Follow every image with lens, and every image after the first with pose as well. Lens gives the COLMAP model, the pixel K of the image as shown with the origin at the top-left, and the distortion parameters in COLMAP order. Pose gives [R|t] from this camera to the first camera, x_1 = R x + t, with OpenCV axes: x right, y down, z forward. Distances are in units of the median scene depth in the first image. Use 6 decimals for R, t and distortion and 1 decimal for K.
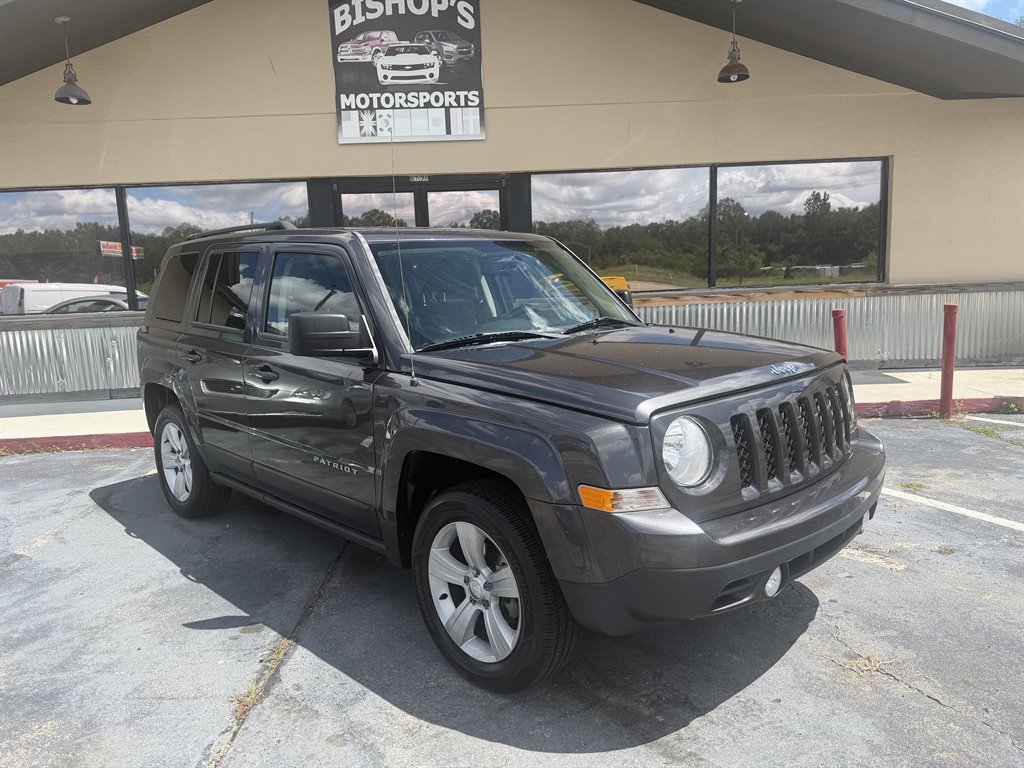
lens RADIAL K [[722.7, 0, 511.8], [0, 722.7, 388.6], [0, 0, 1]] dist [0.028504, -0.024802]
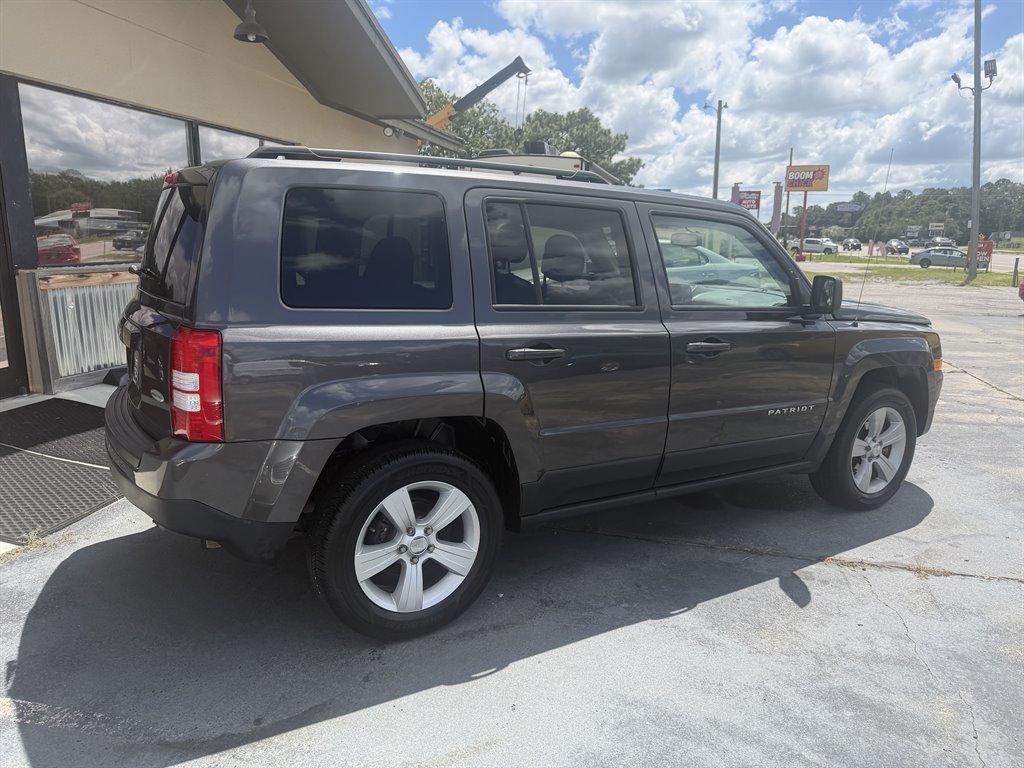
lens RADIAL K [[722.7, 0, 511.9], [0, 722.7, 389.5], [0, 0, 1]] dist [0.028504, -0.024802]
pose [[0.227638, -0.158354, 0.960783, -0.569124], [0.123734, 0.983394, 0.132765, -0.054319], [-0.965852, 0.088659, 0.243452, 0.444841]]
